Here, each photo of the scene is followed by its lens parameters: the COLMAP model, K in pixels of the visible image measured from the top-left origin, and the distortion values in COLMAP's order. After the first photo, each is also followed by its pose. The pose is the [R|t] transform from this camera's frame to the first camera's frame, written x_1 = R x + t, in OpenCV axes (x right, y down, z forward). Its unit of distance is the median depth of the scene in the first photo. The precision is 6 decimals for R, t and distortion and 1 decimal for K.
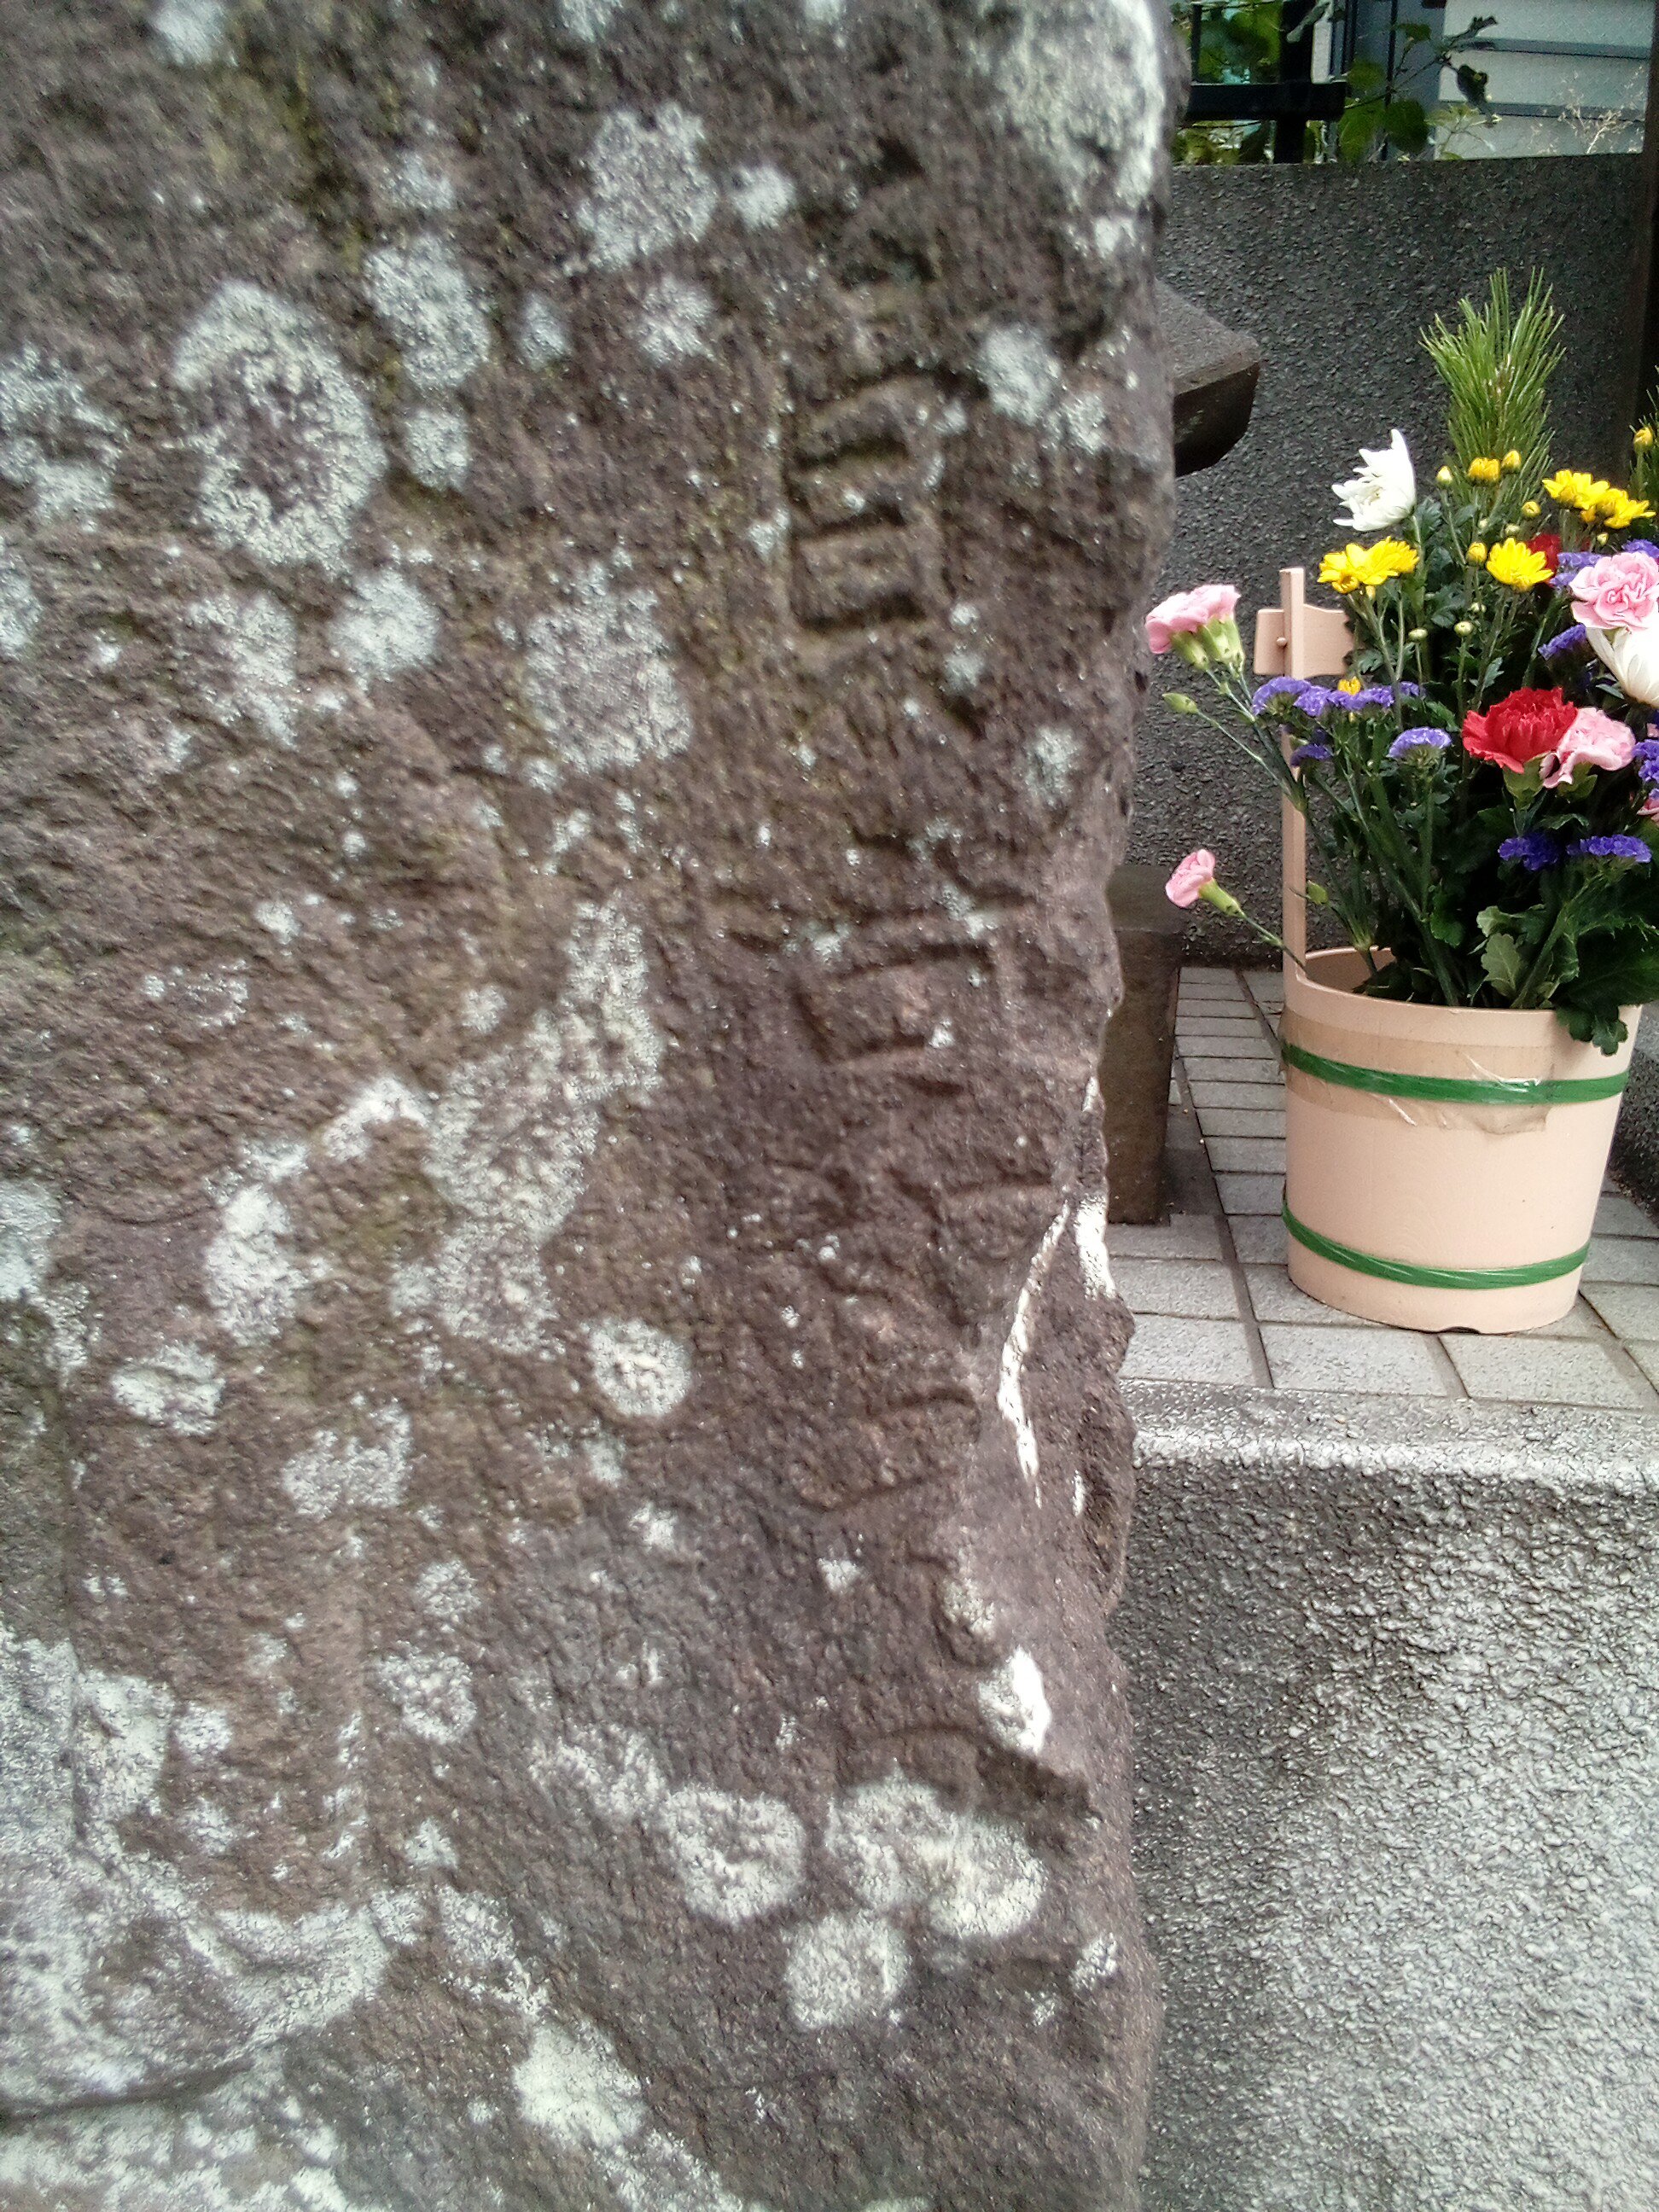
lens RADIAL K [[1790.8, 0, 849.8], [0, 1790.8, 1090.8], [0, 0, 1]] dist [0.054174, -0.089762]
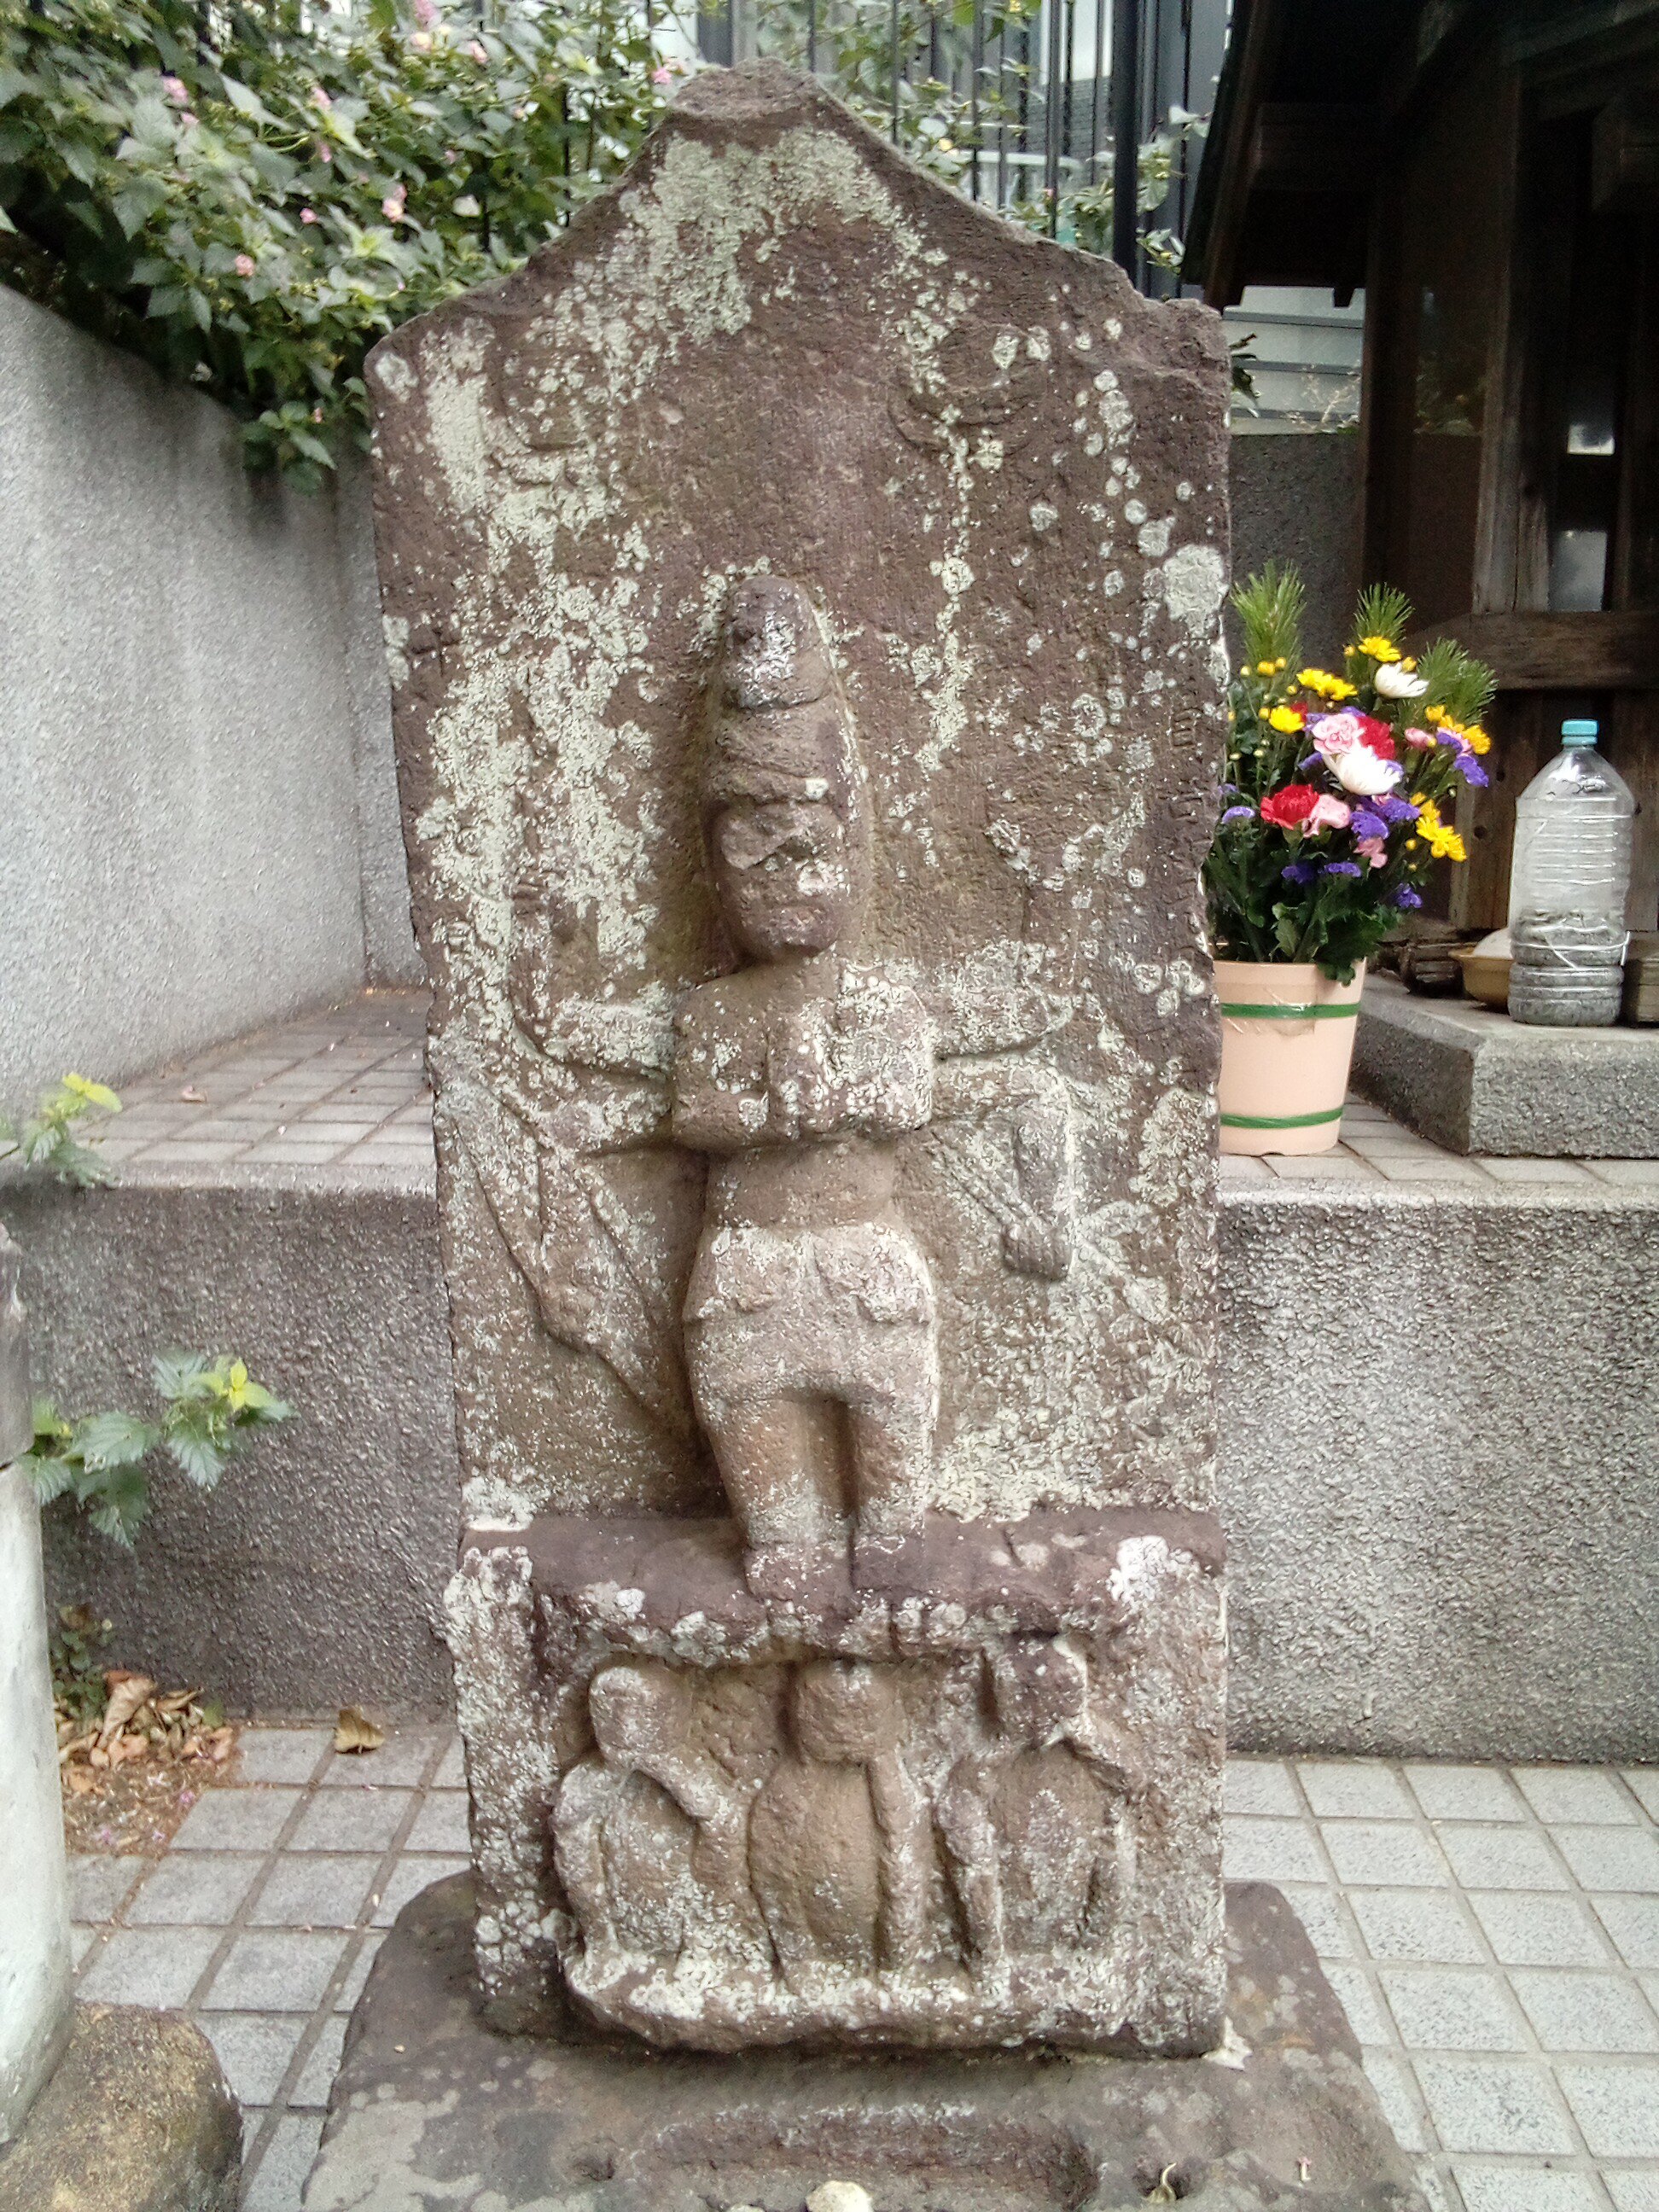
lens RADIAL K [[1790.8, 0, 835.4], [0, 1790.8, 1098.3], [0, 0, 1]] dist [0.054174, -0.089762]
pose [[0.994965, -0.021218, 0.097954, -0.288763], [0.027710, 0.997474, -0.065401, 0.211282], [-0.096319, 0.067786, 0.993040, -0.790447]]
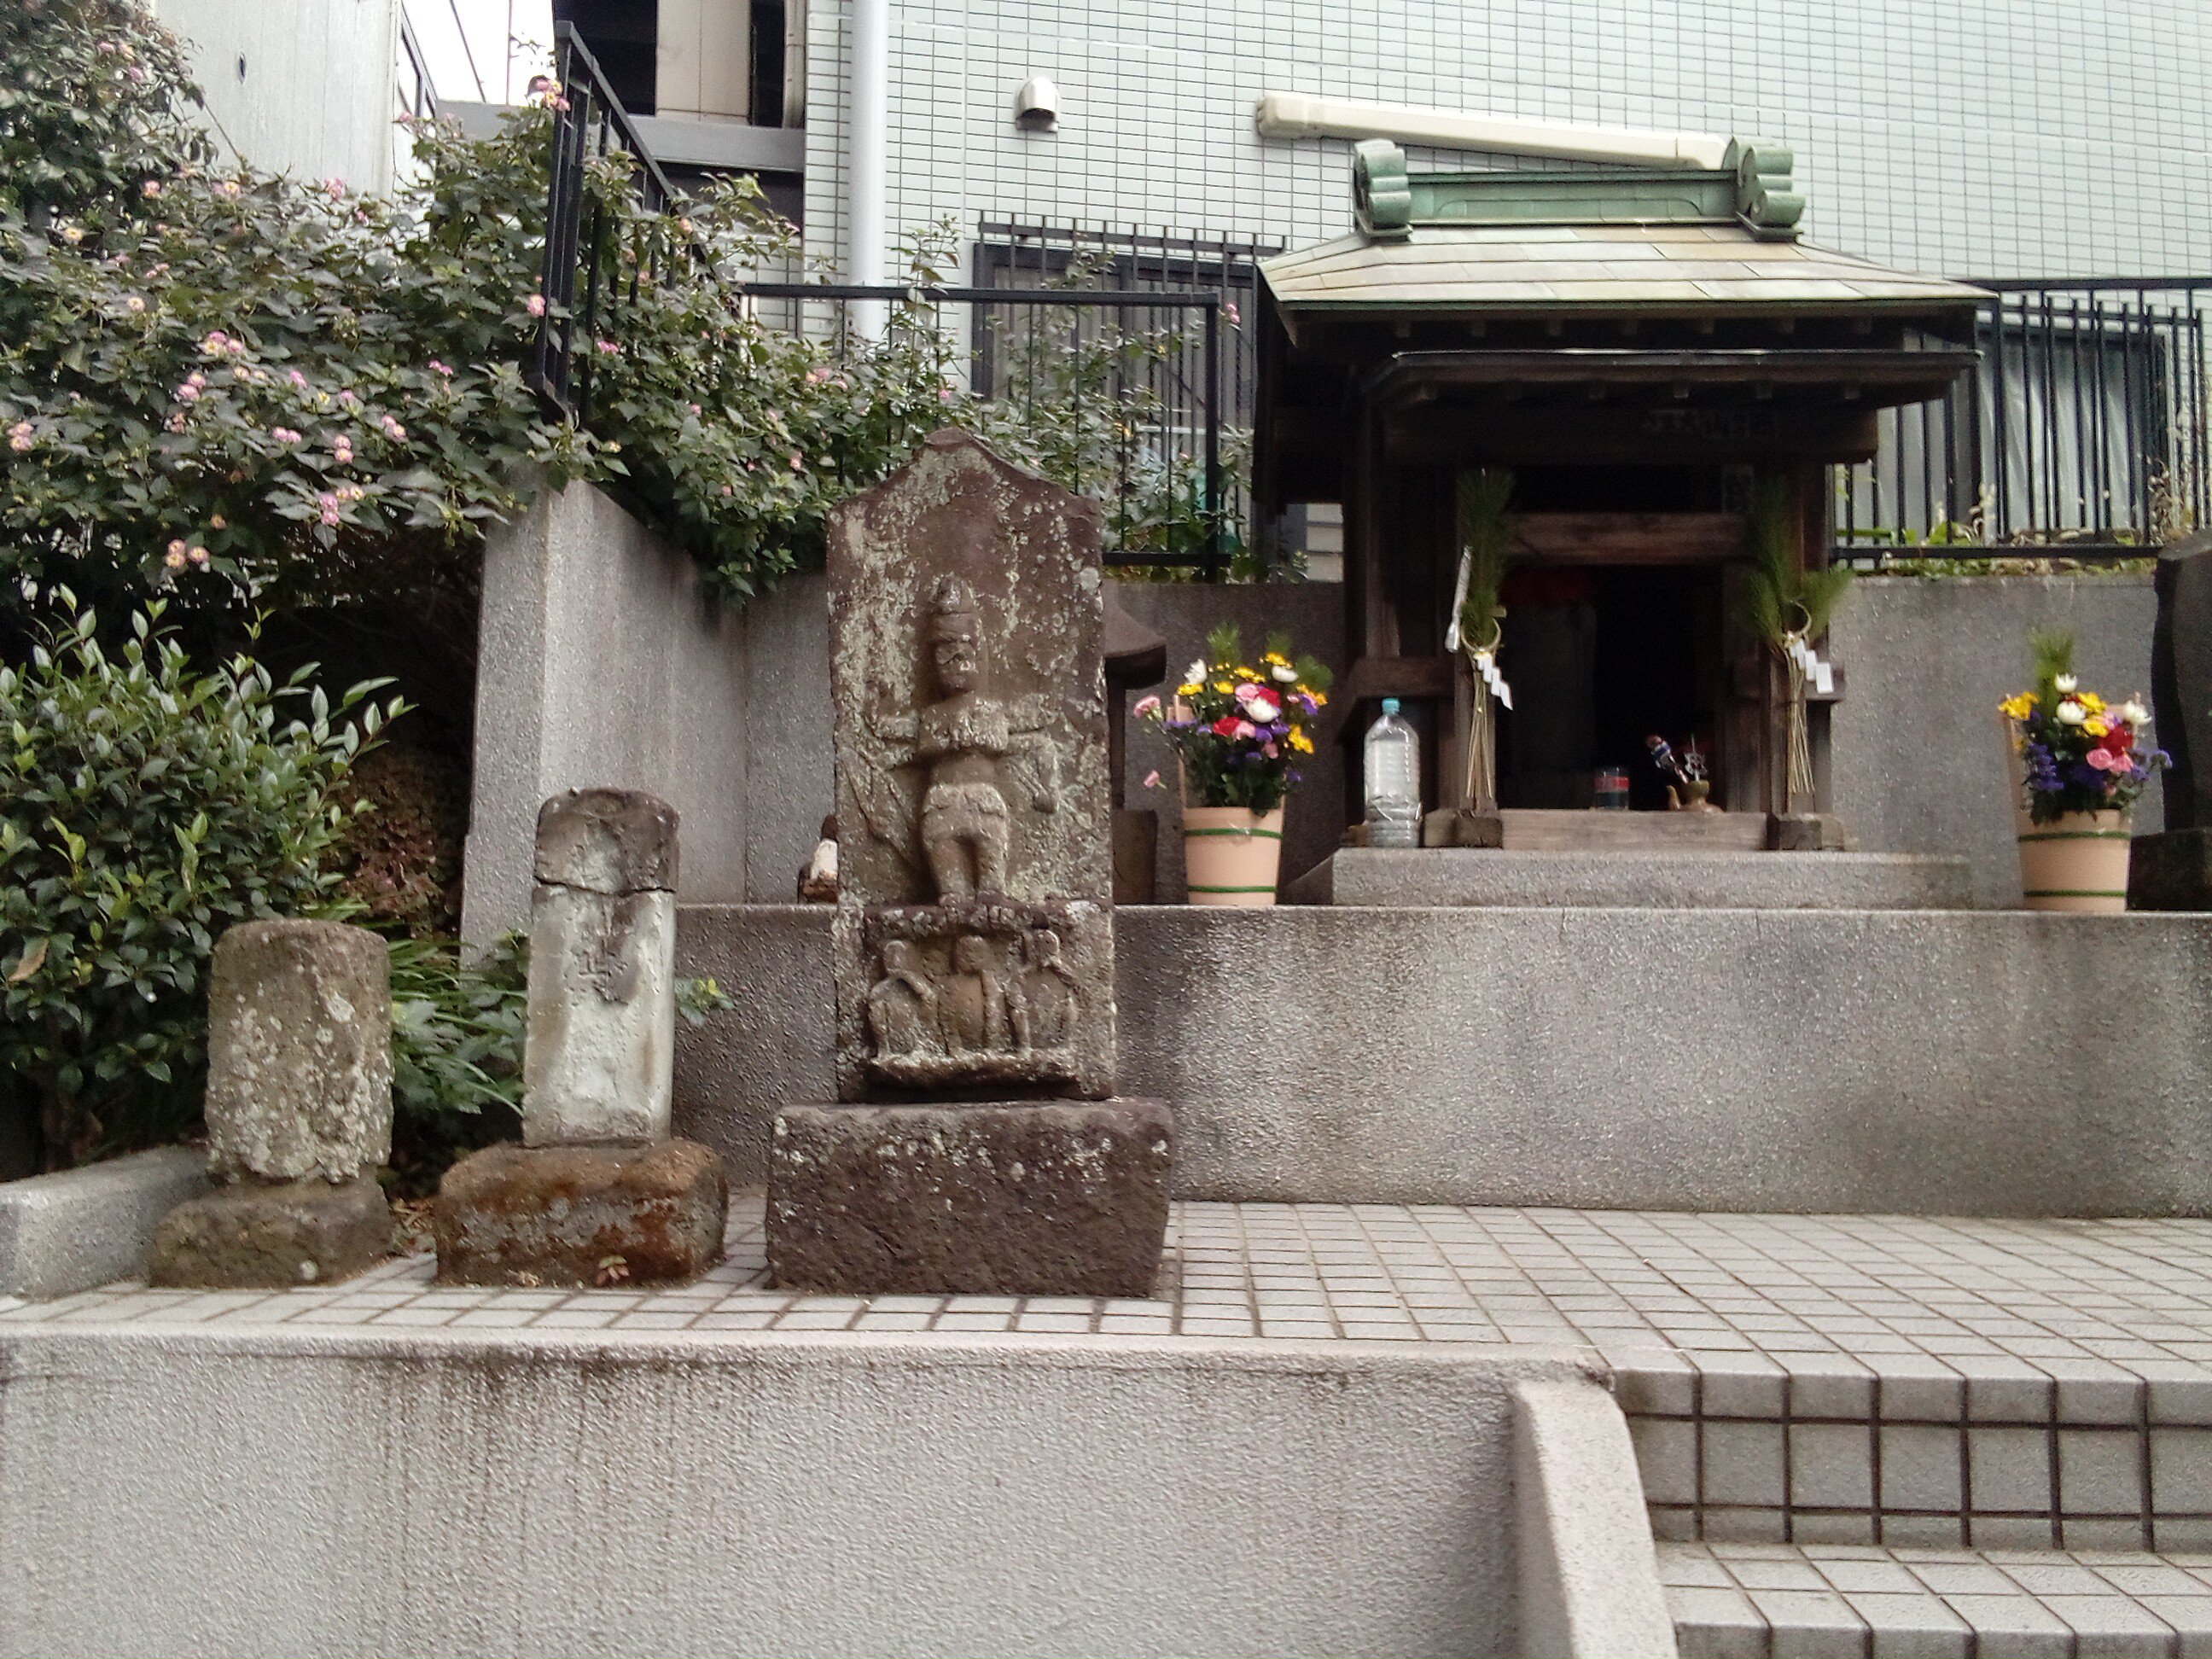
lens RADIAL K [[1790.8, 0, 1103.5], [0, 1790.8, 816.8], [0, 0, 1]] dist [0.054174, -0.089762]
pose [[0.996128, 0.004411, 0.087804, -0.235164], [0.023859, 0.947695, -0.318283, 1.210463], [-0.084616, 0.319146, 0.943921, -2.574305]]
